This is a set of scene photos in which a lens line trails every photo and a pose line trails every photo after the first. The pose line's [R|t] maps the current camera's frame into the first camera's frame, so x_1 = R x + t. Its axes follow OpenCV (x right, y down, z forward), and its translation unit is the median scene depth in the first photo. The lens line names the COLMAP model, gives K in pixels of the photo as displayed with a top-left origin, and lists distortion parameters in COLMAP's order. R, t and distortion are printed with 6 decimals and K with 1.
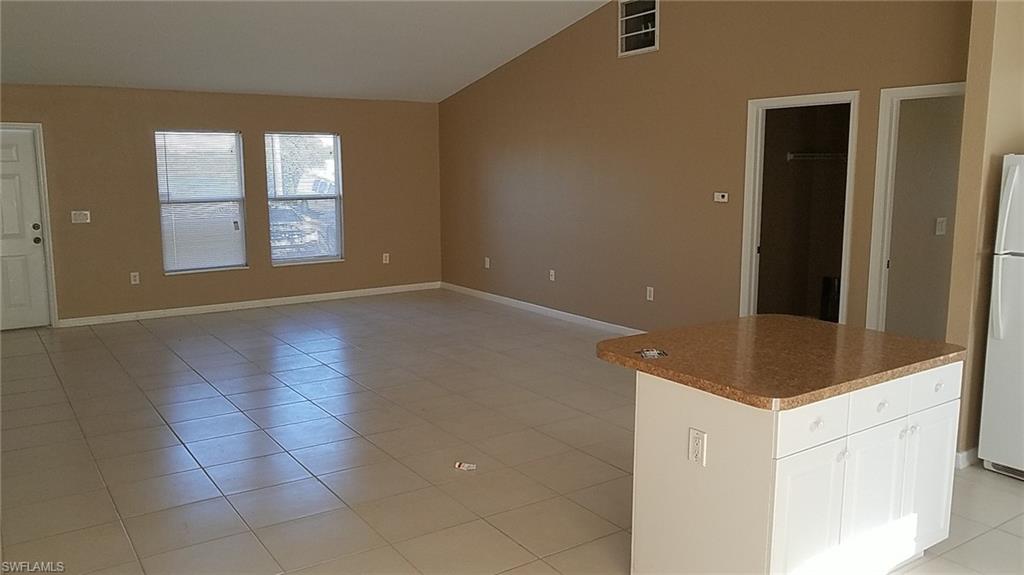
lens RADIAL K [[797.8, 0, 513.3], [0, 797.8, 274.7], [0, 0, 1]] dist [-0.002618, 0.000868]
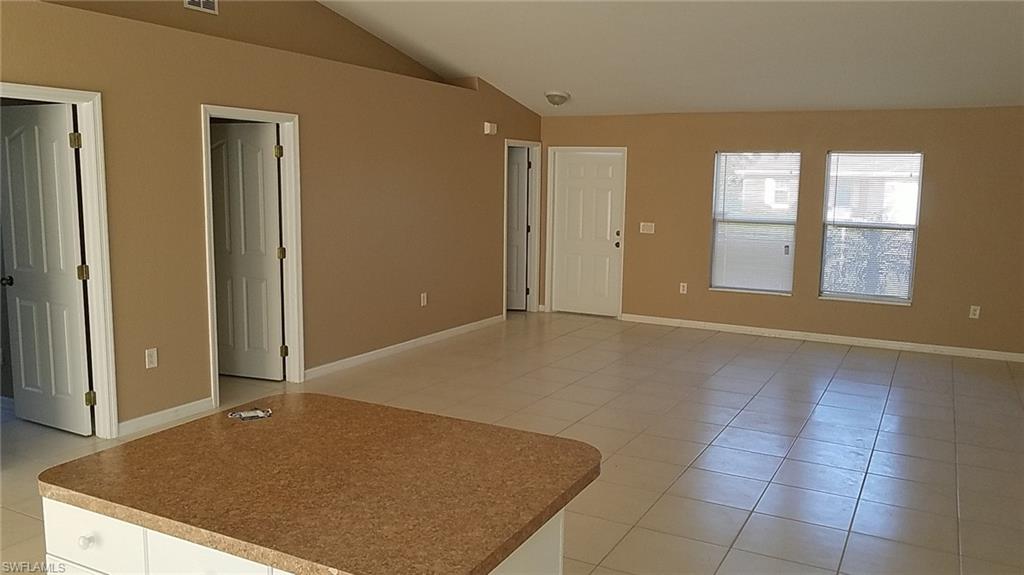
lens RADIAL K [[797.8, 0, 513.3], [0, 797.8, 274.7], [0, 0, 1]] dist [-0.002618, 0.000868]
pose [[0.450517, 0.121898, -0.884407, 0.362636], [-0.145133, 0.987457, 0.062171, -0.046251], [0.880892, 0.100347, 0.462557, 0.287831]]
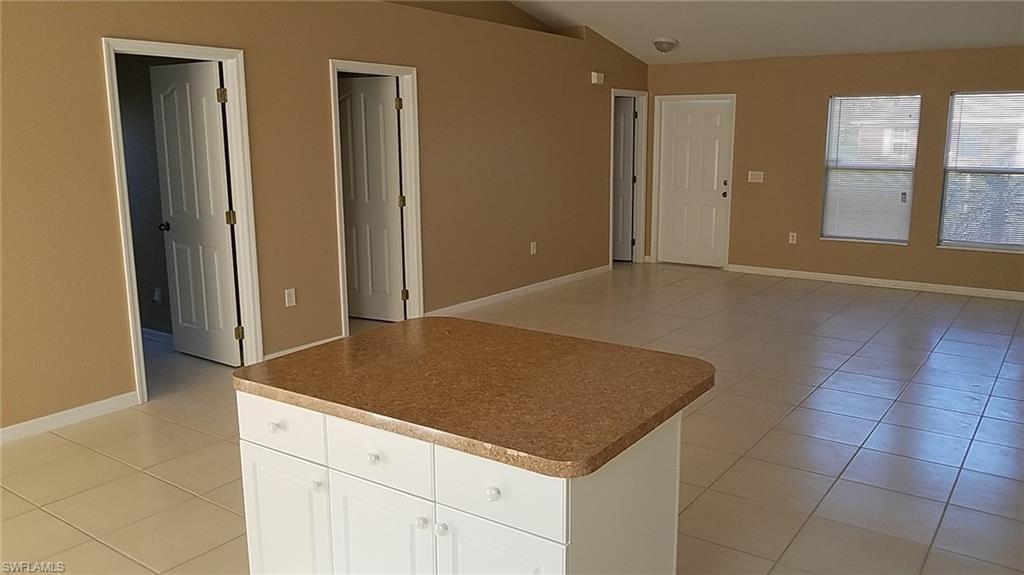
lens RADIAL K [[798.5, 0, 525.9], [0, 798.5, 283.7], [0, 0, 1]] dist [0.005736, 0.001809]
pose [[0.350497, 0.178782, -0.919341, 0.379038], [-0.129935, 0.981401, 0.141313, -0.039145], [0.927507, 0.069925, 0.367208, 0.274806]]
